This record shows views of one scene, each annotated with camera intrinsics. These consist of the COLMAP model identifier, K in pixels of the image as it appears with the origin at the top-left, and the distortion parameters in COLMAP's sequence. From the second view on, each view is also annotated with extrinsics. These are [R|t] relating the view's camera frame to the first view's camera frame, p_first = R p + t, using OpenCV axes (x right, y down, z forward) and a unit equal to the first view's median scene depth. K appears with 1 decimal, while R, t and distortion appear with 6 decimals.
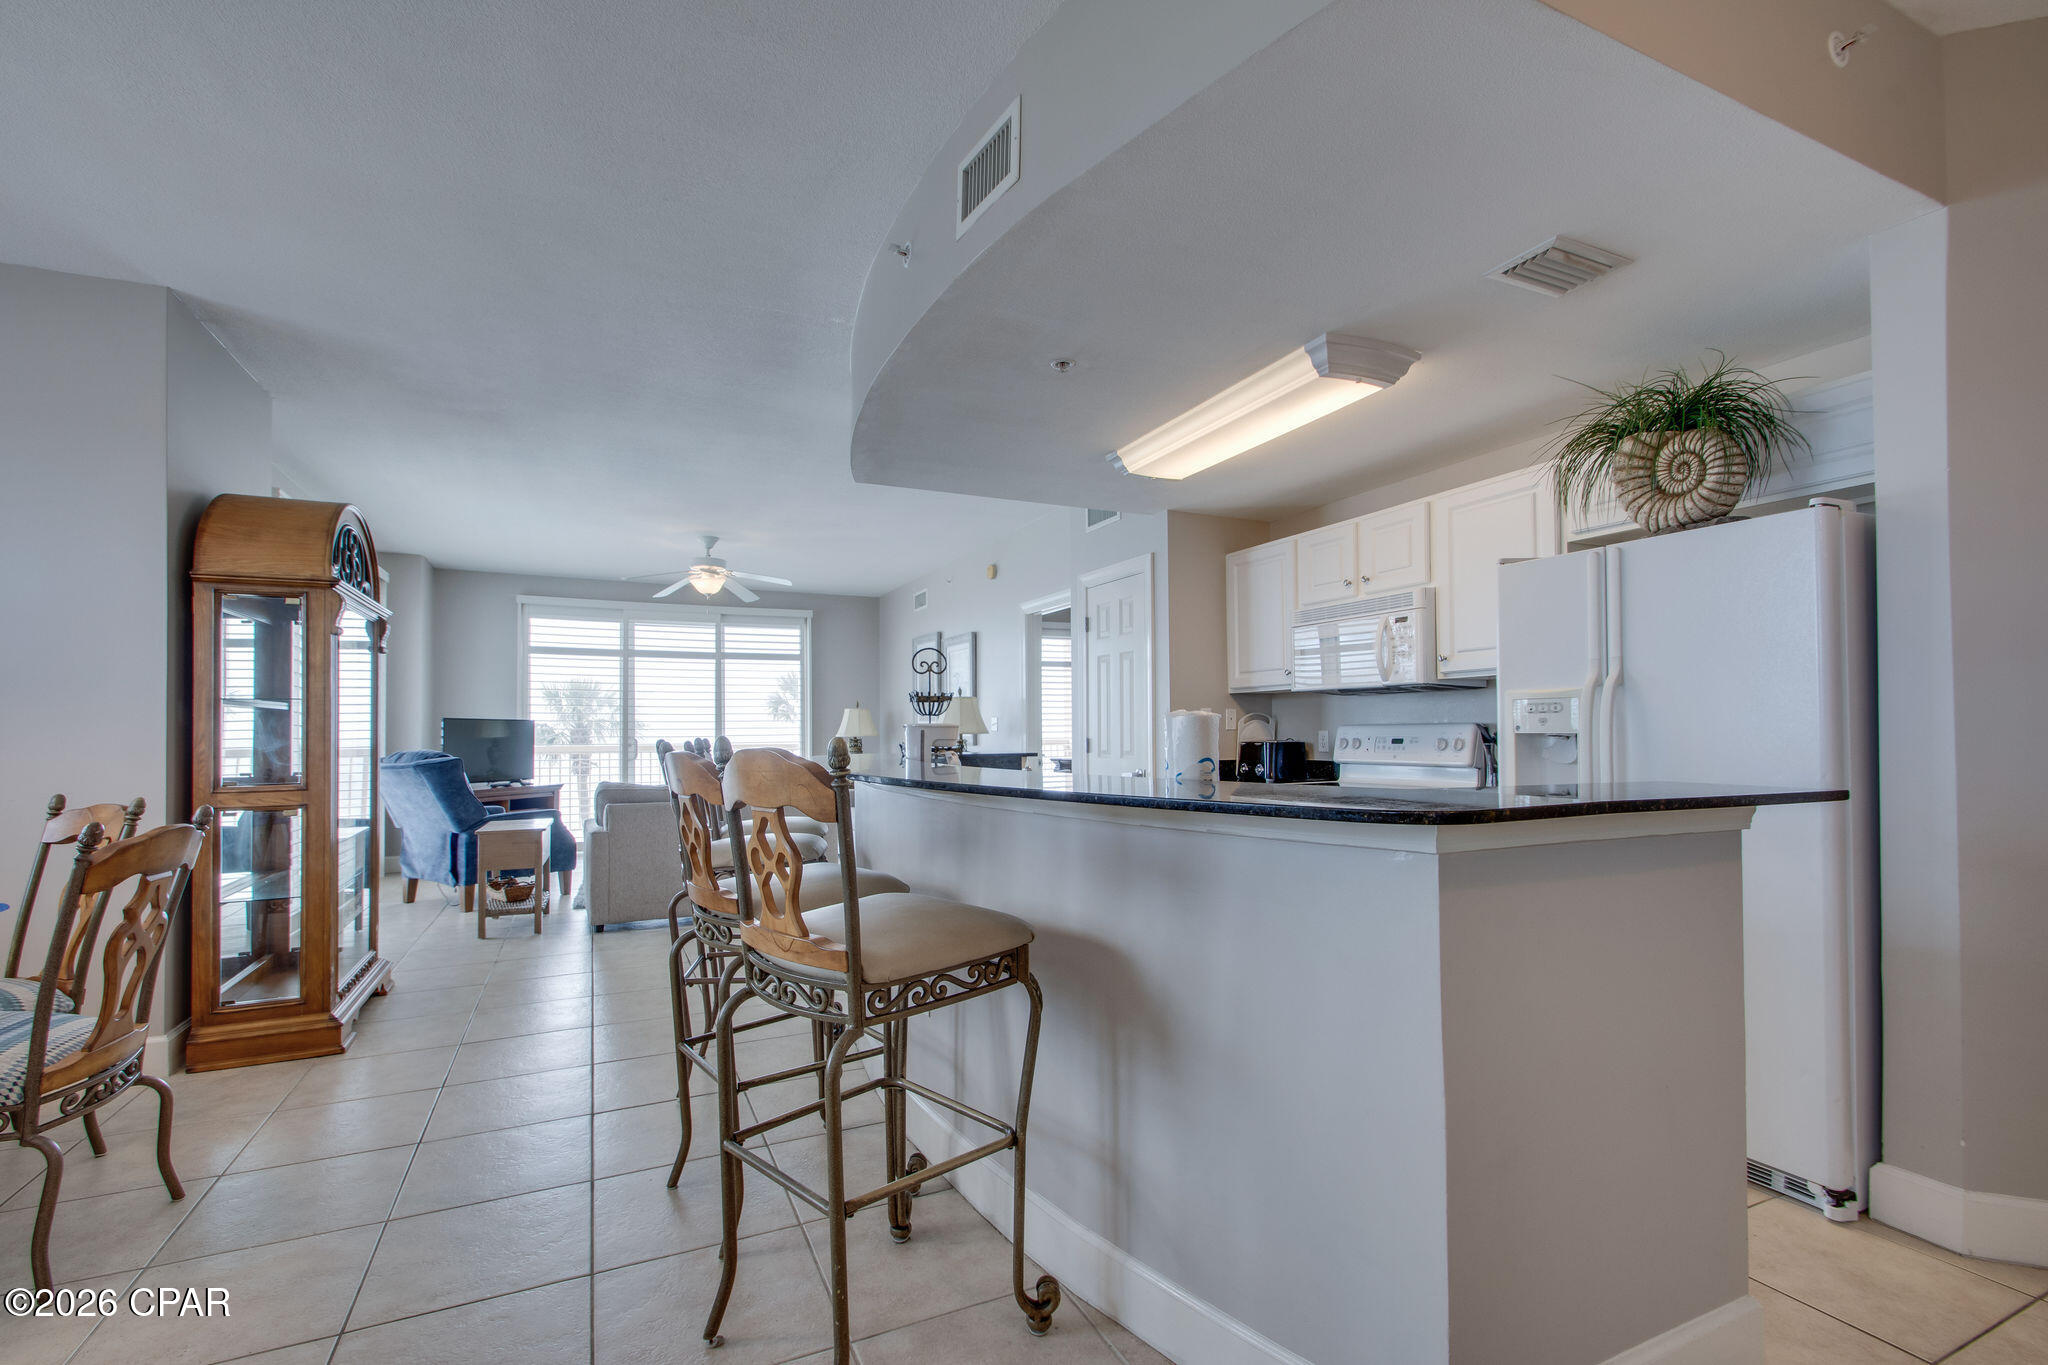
lens RADIAL K [[869.8, 0, 989.0], [0, 869.8, 716.4], [0, 0, 1]] dist [0.001770, 0.000166]
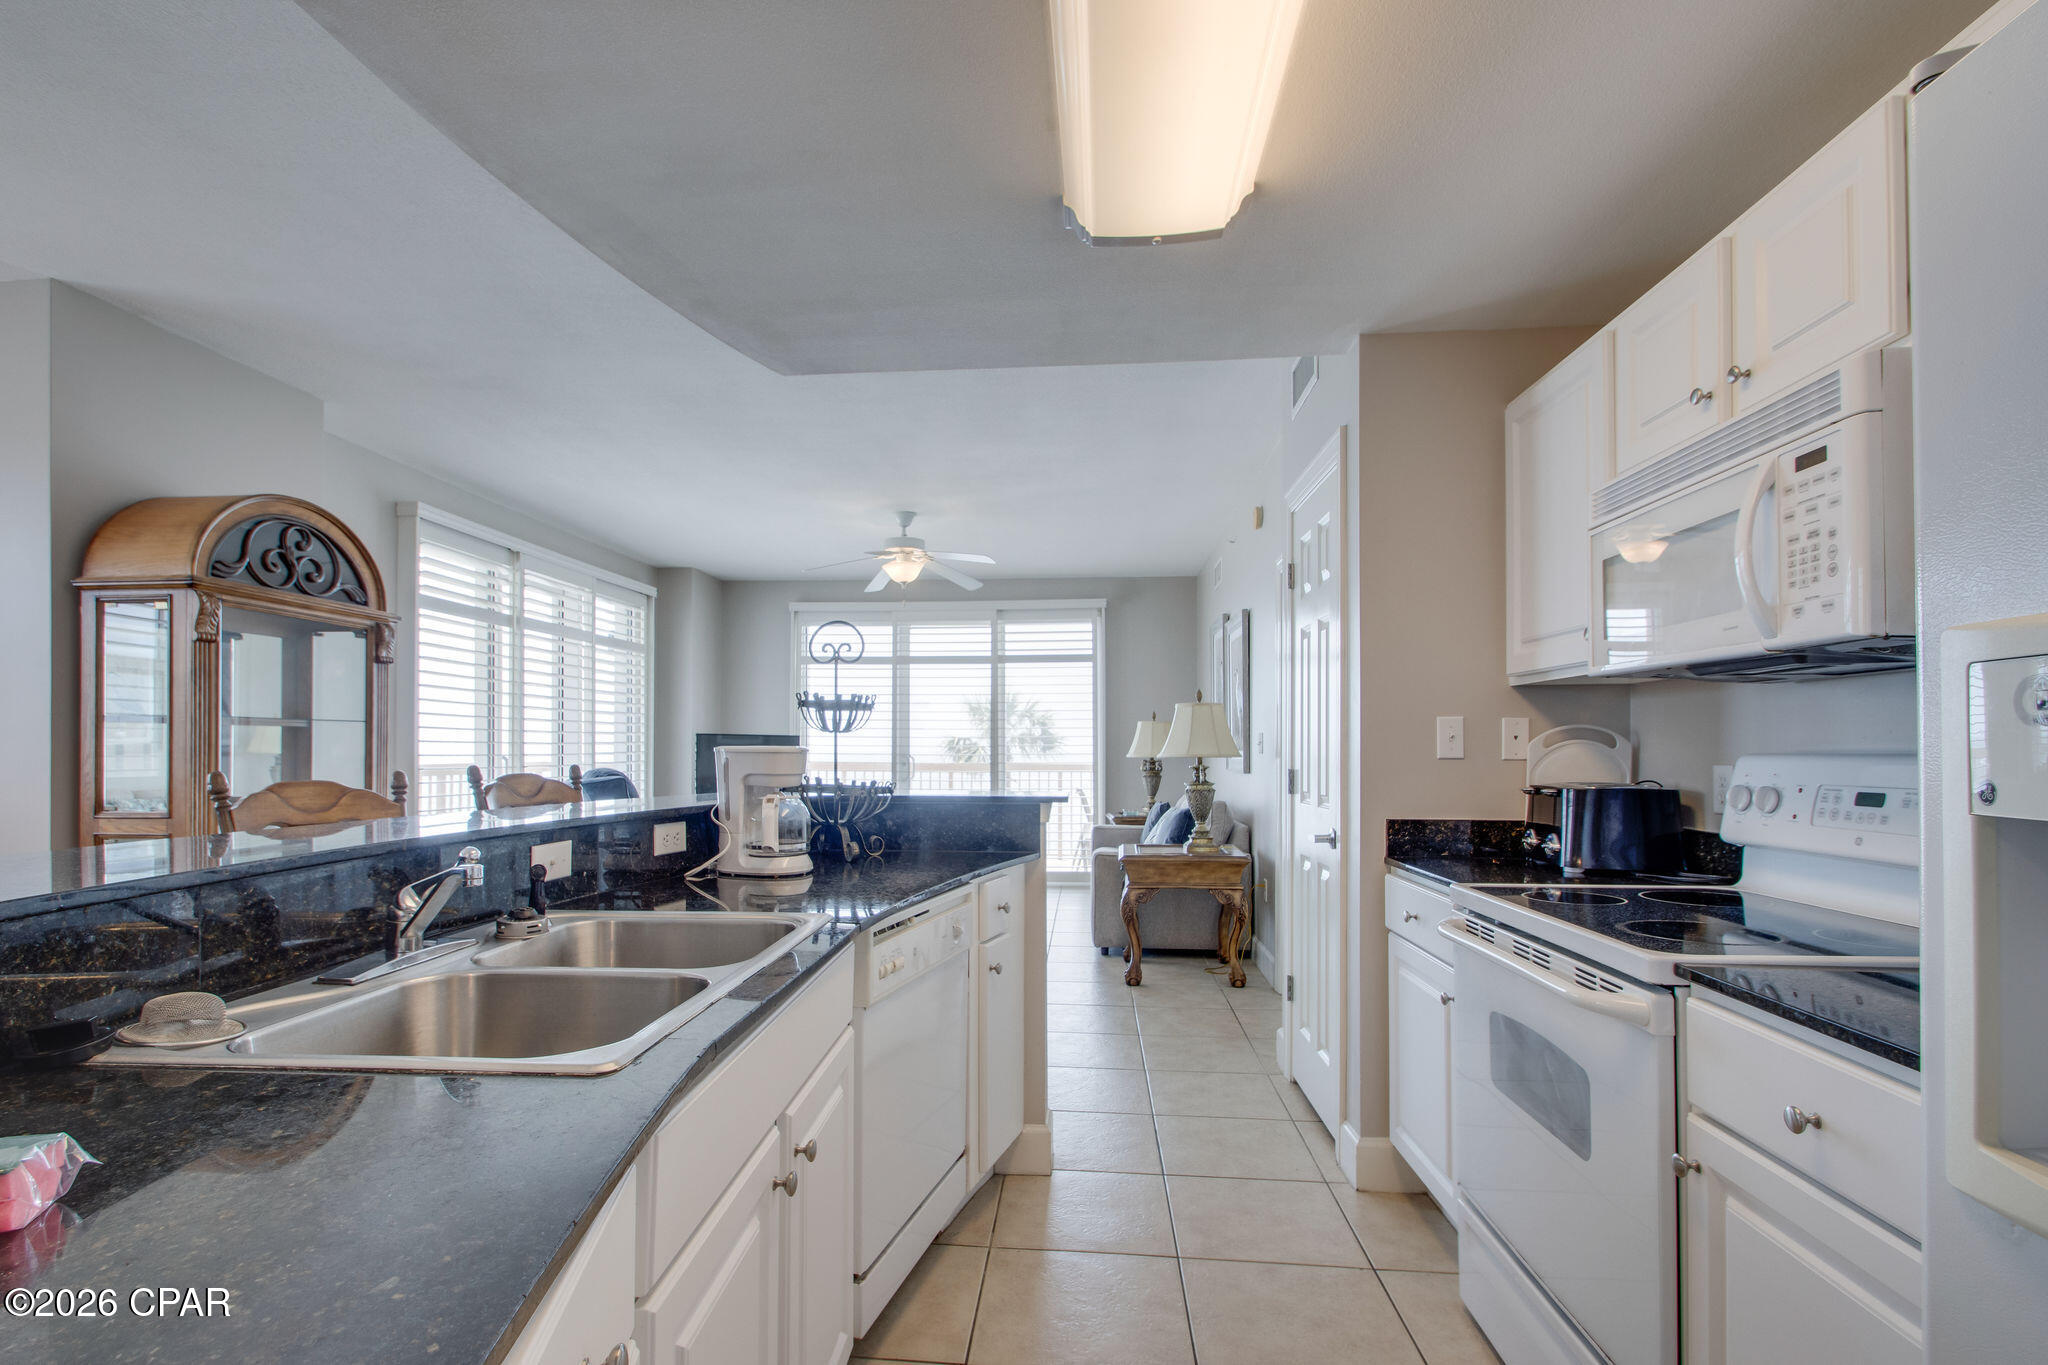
lens RADIAL K [[954.8, 0, 992.6], [0, 954.8, 738.0], [0, 0, 1]] dist [0.004147, 0.000214]
pose [[0.866659, 0.002317, -0.498896, 0.292404], [0.001800, 0.999968, 0.007770, -0.001541], [0.498898, -0.007632, 0.866627, 0.382720]]
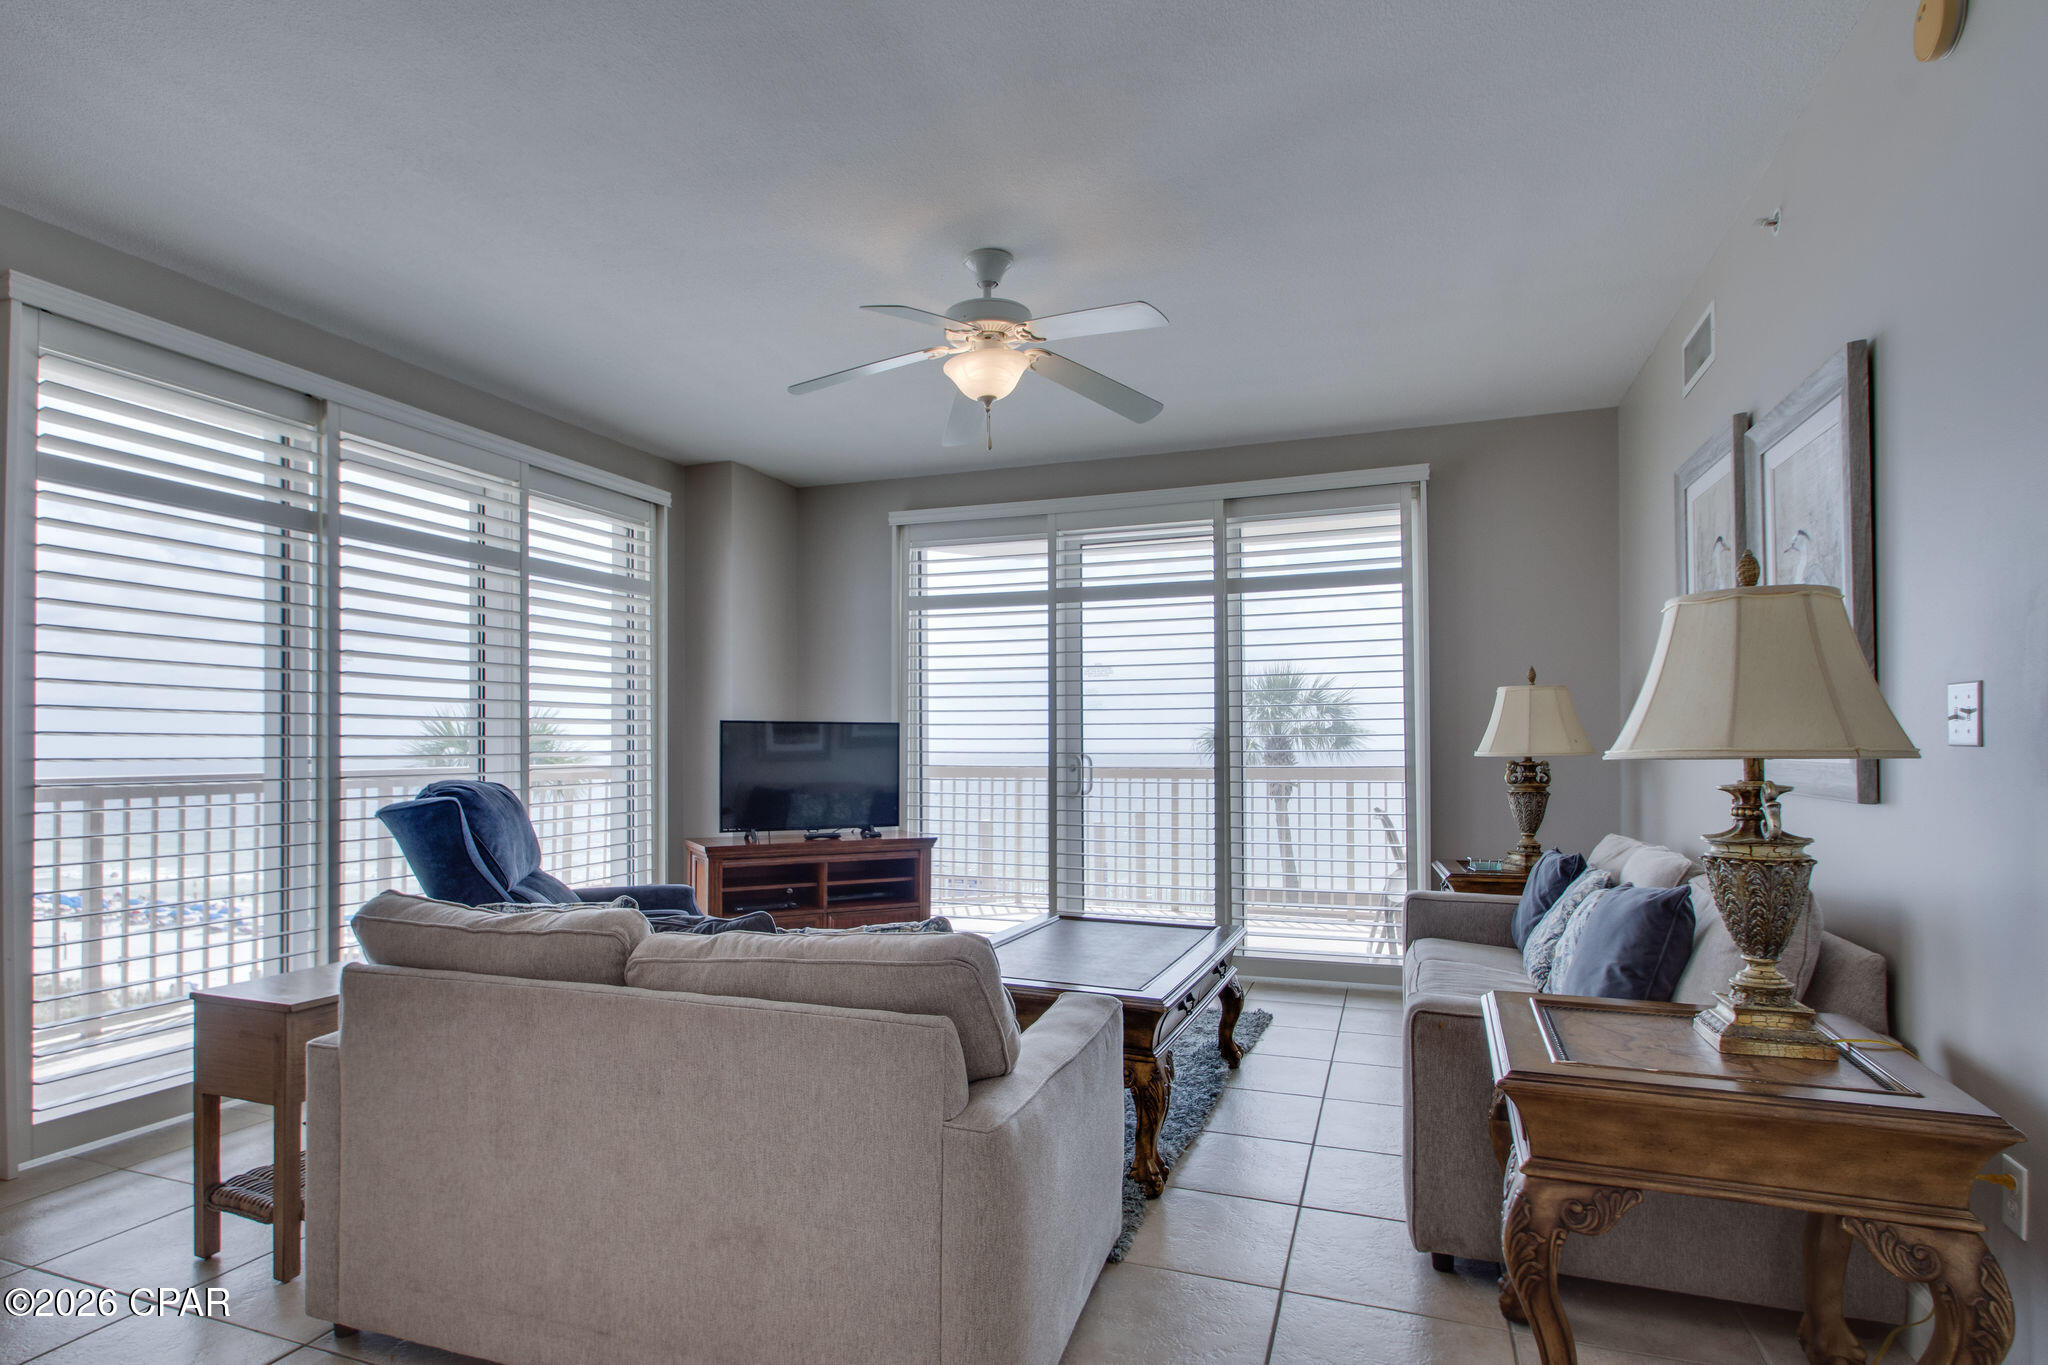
lens RADIAL K [[1057.4, 0, 995.3], [0, 1057.4, 737.2], [0, 0, 1]] dist [-0.015838, 0.000410]
pose [[0.706768, -0.002418, -0.707442, 0.029519], [0.012326, 0.999884, 0.008897, 0.014129], [0.707338, -0.015008, 0.706716, 0.969109]]
